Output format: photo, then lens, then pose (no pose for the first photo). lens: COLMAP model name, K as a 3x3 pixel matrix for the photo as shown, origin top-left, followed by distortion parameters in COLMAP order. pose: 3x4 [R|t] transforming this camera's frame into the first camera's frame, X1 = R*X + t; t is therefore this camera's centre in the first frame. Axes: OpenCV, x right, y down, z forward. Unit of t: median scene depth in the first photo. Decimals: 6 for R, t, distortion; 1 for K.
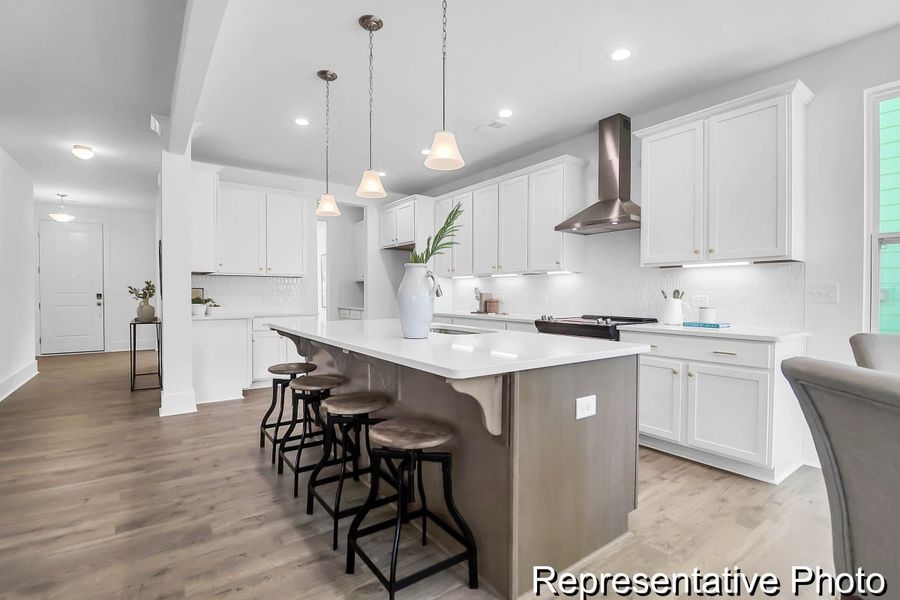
lens RADIAL K [[422.3, 0, 450.0], [0, 422.3, 300.0], [0, 0, 1]] dist [-0.003254, -0.000472]
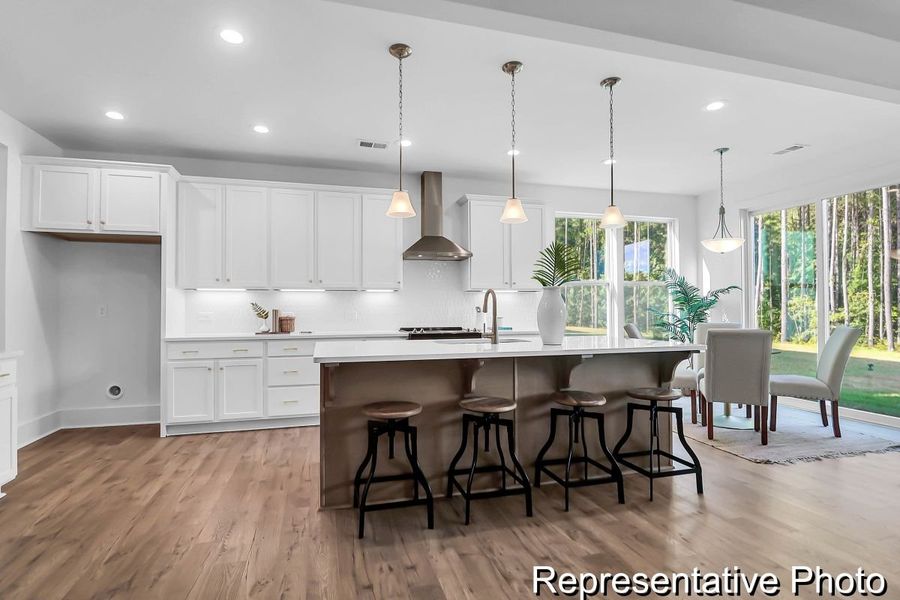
lens RADIAL K [[433.2, 0, 450.0], [0, 433.2, 300.0], [0, 0, 1]] dist [-0.013629, -0.000958]
pose [[0.352670, 0.018989, 0.935555, -1.178912], [0.025321, 0.999234, -0.029826, -0.001681], [-0.935405, 0.034208, 0.351919, 0.699133]]
